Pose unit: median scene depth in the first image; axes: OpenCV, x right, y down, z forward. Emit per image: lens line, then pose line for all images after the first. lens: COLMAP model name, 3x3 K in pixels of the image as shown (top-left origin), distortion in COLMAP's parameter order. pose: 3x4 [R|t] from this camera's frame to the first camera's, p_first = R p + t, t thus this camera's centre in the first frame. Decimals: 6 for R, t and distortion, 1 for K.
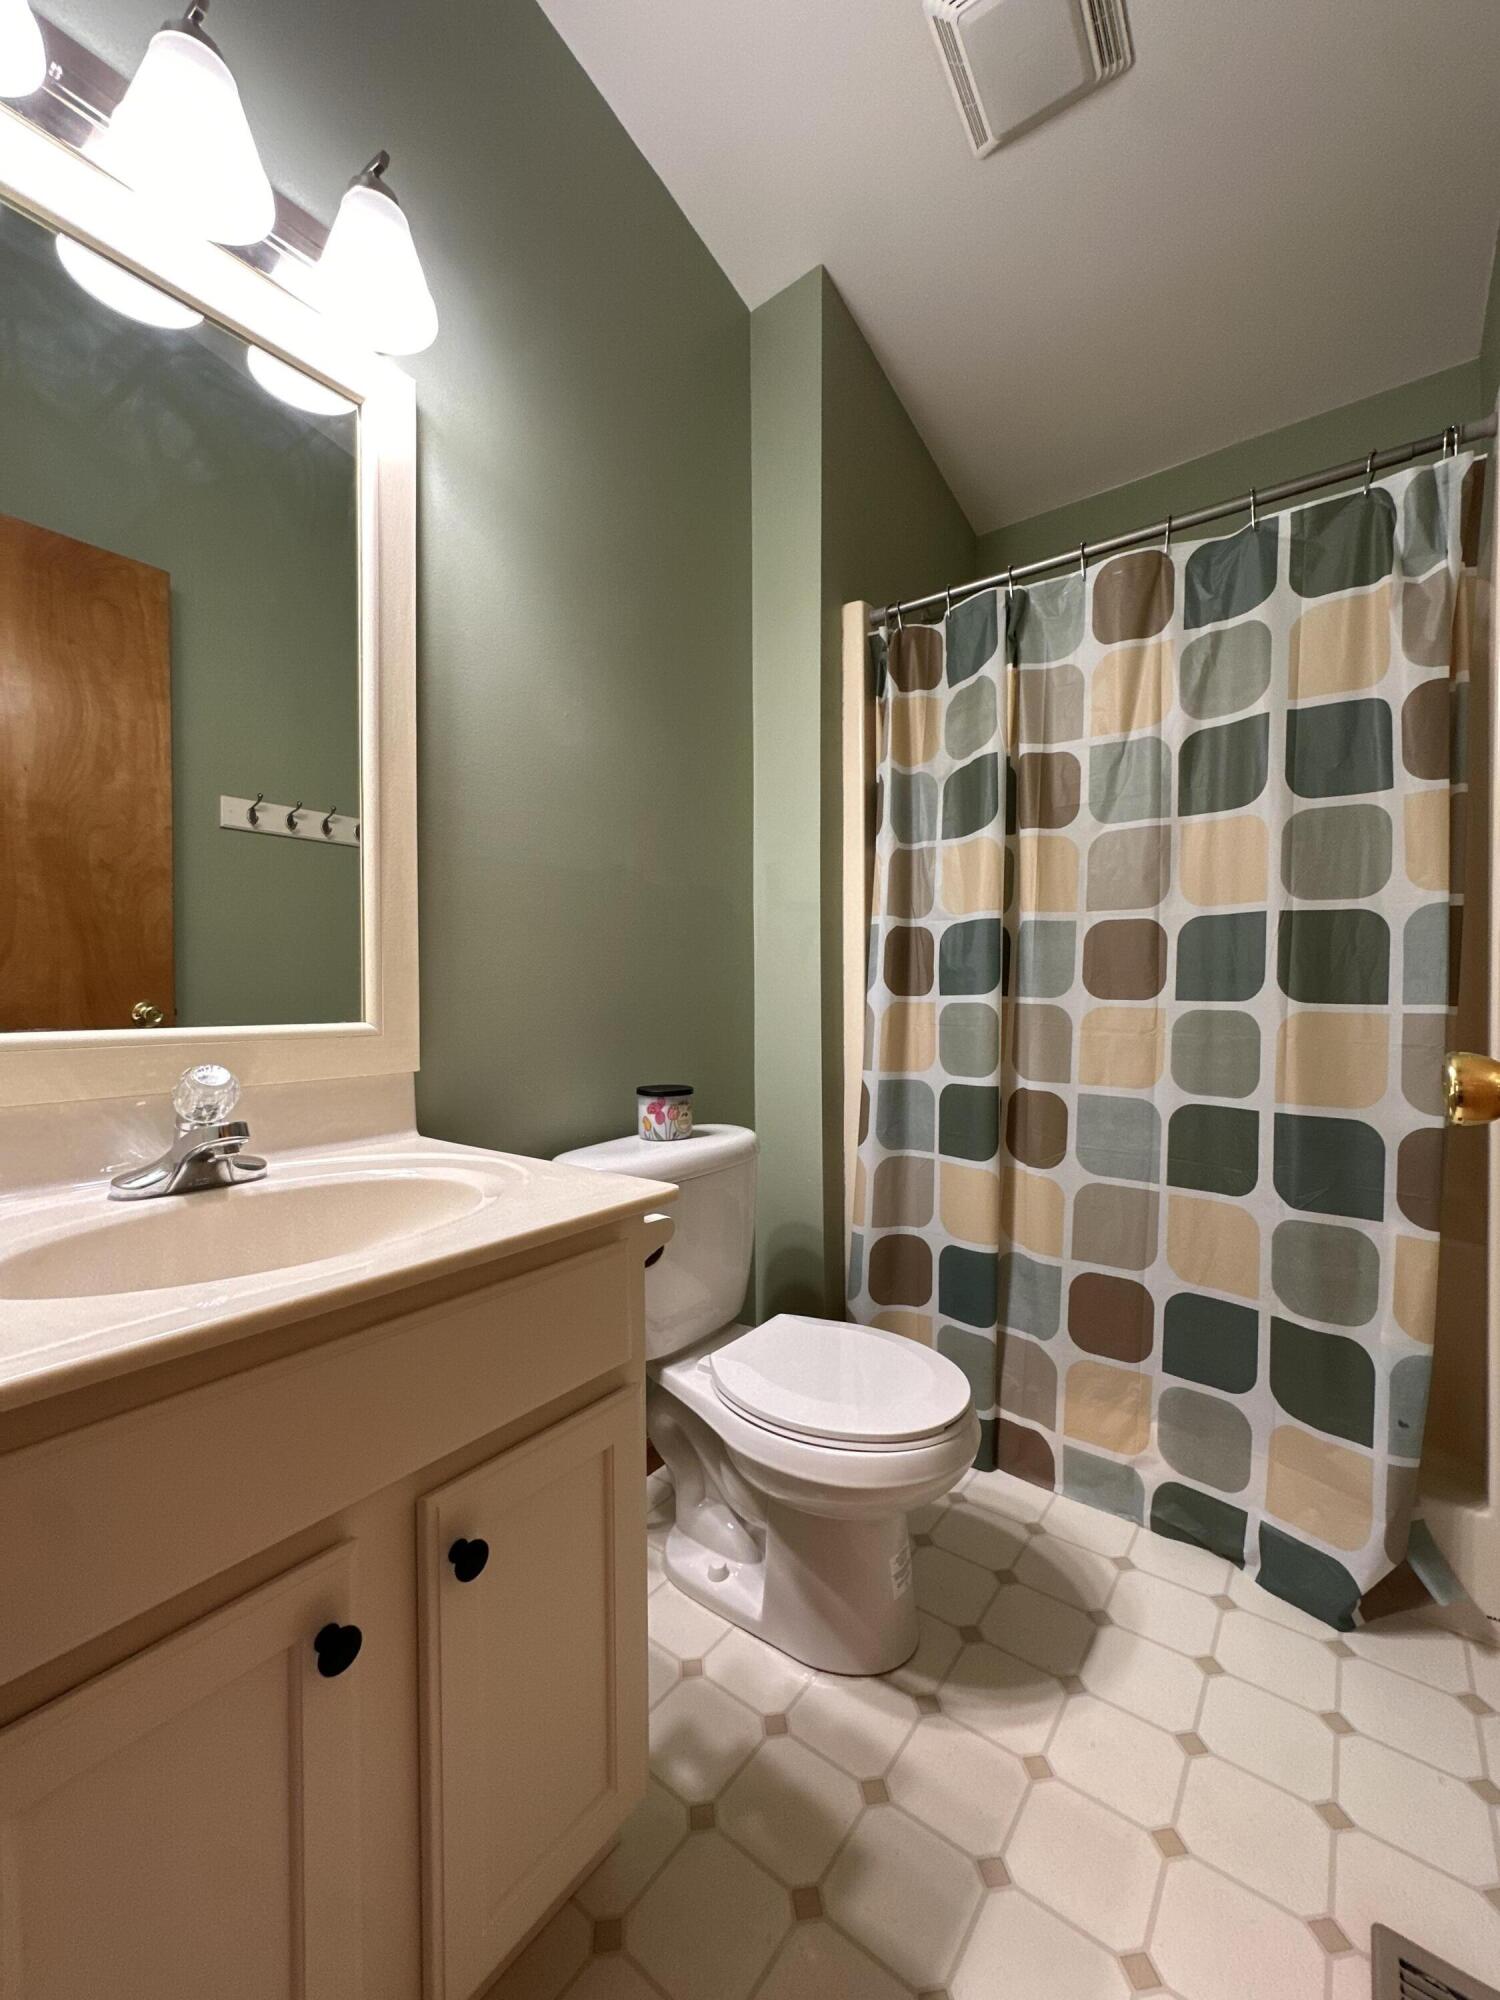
lens RADIAL K [[806.0, 0, 750.0], [0, 806.0, 1000.0], [0, 0, 1]] dist [-0.004413, 0.002450]
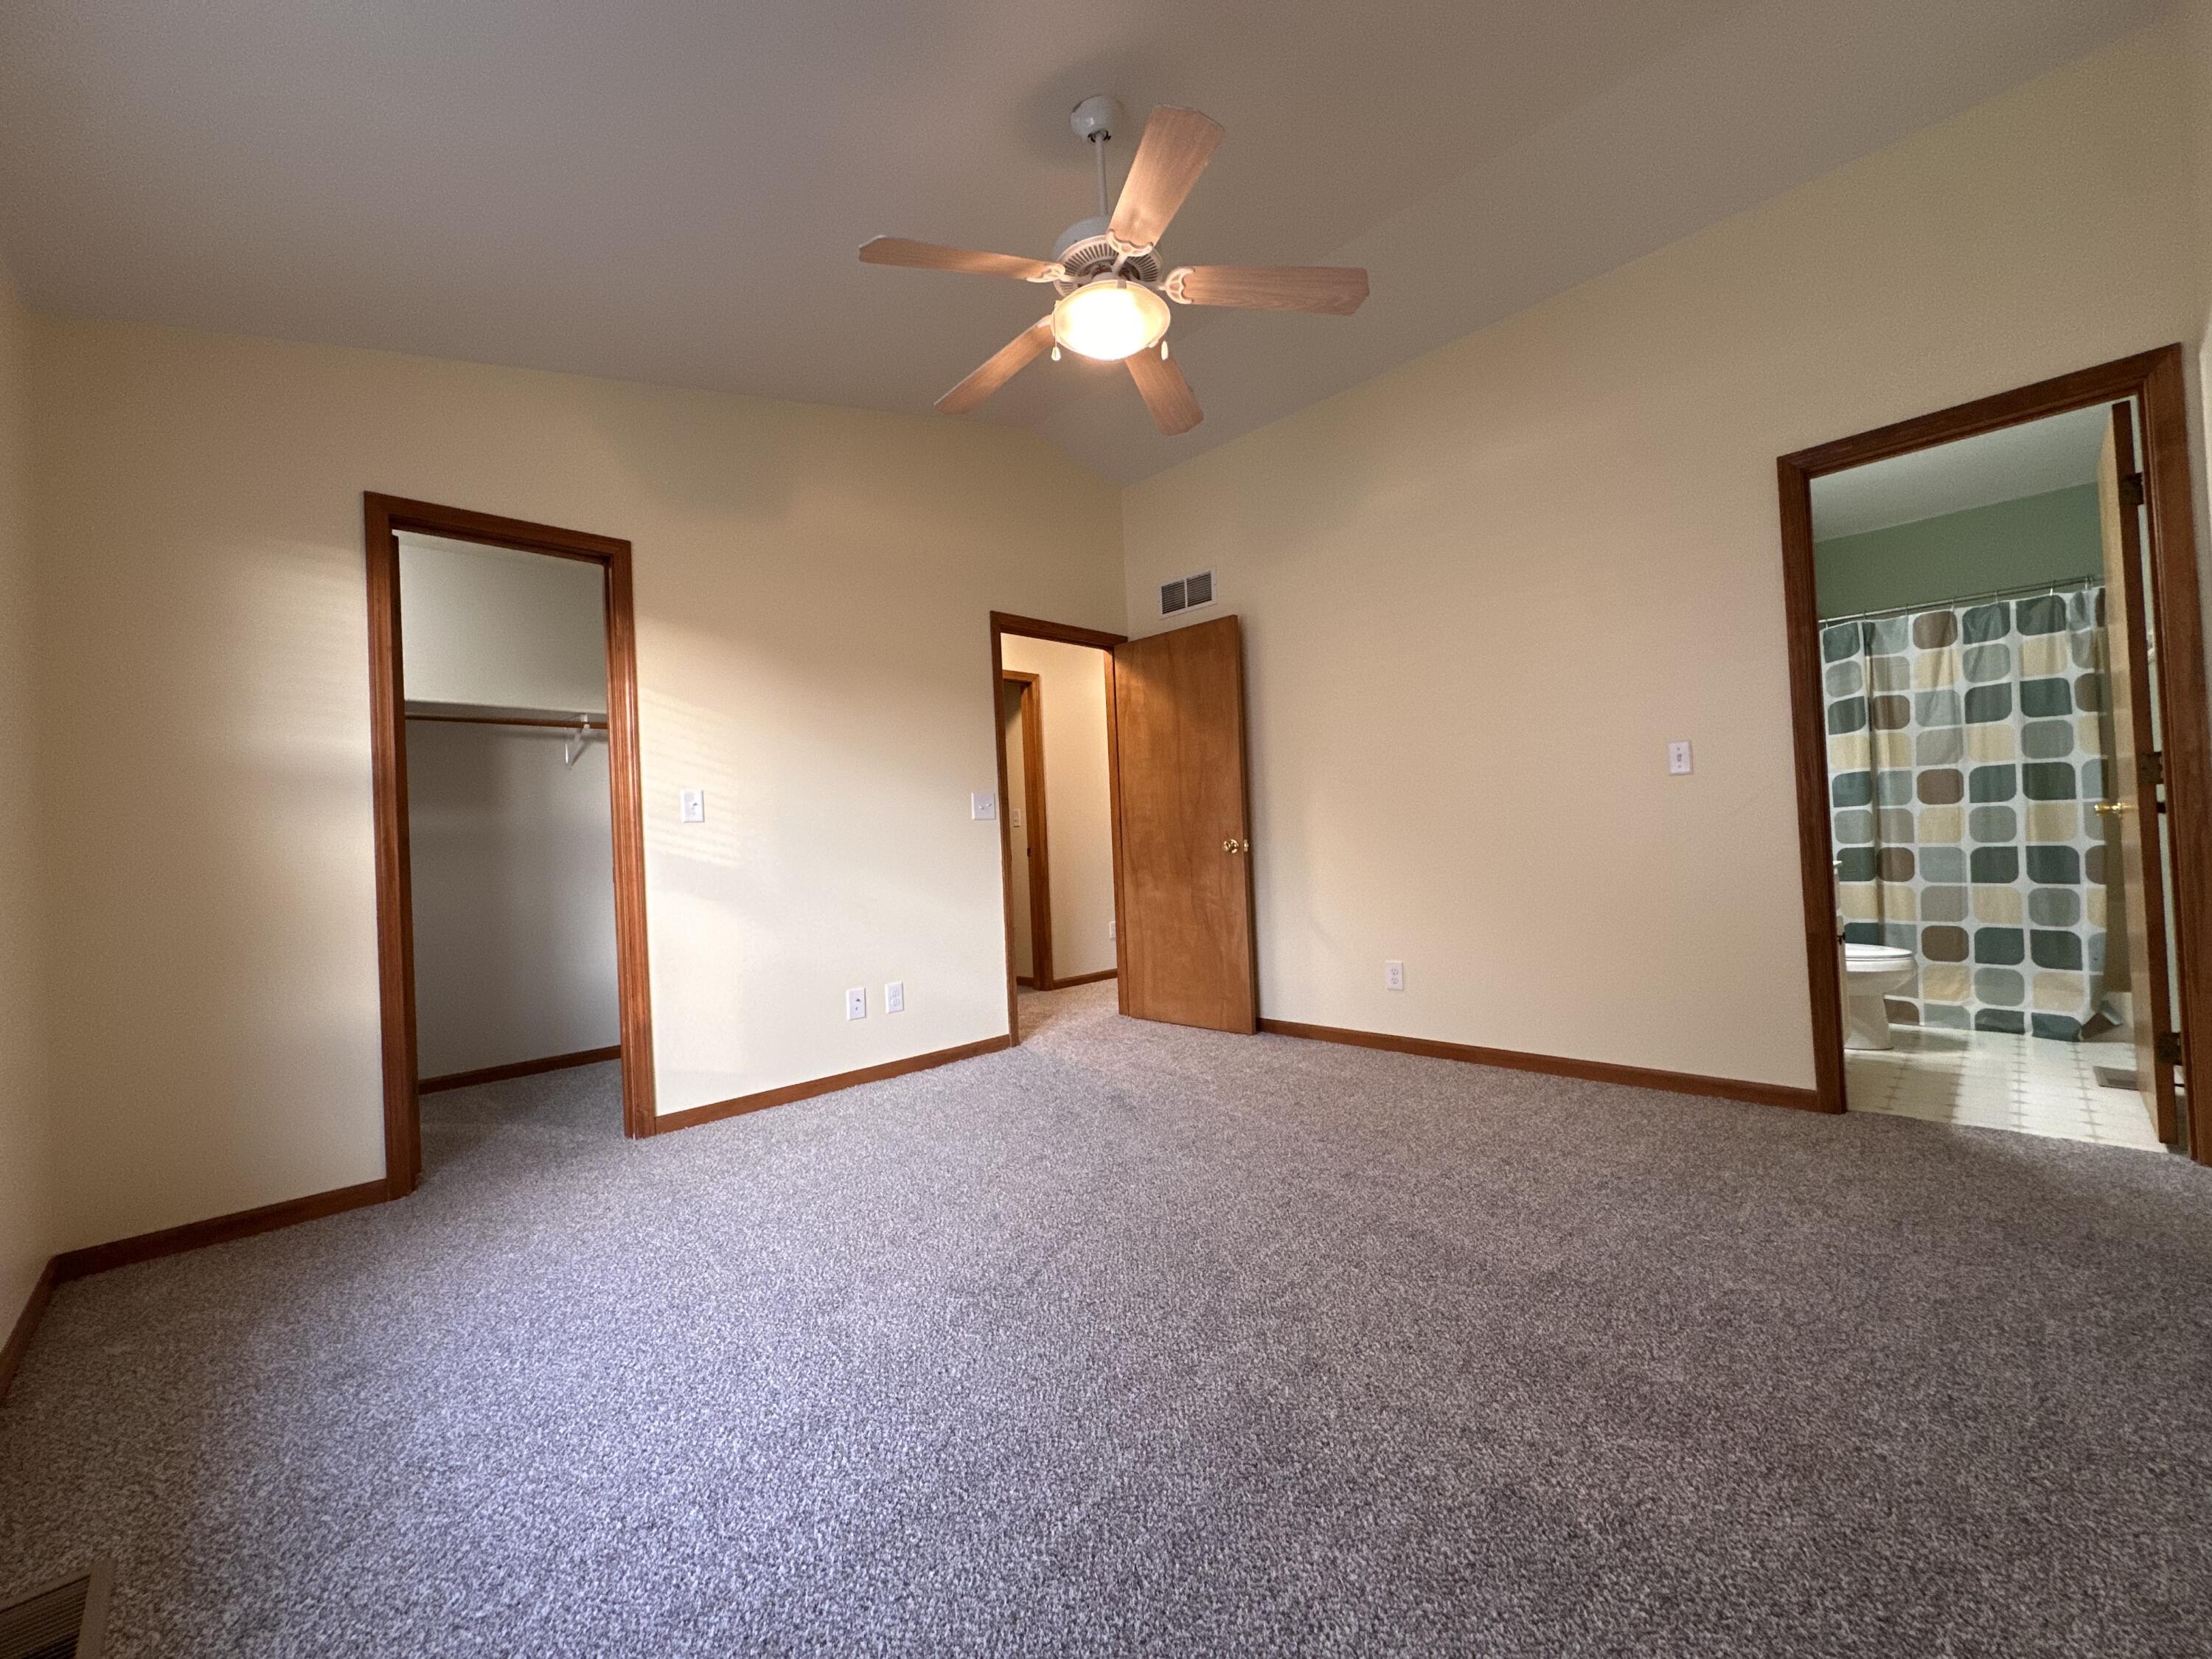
lens RADIAL K [[891.5, 0, 1110.6], [0, 891.5, 828.8], [0, 0, 1]] dist [-0.004413, 0.002450]
pose [[0.988522, -0.043520, -0.144672, -1.588325], [0.039511, 0.998755, -0.030465, 0.056153], [0.145818, 0.024400, 0.989011, -1.939971]]
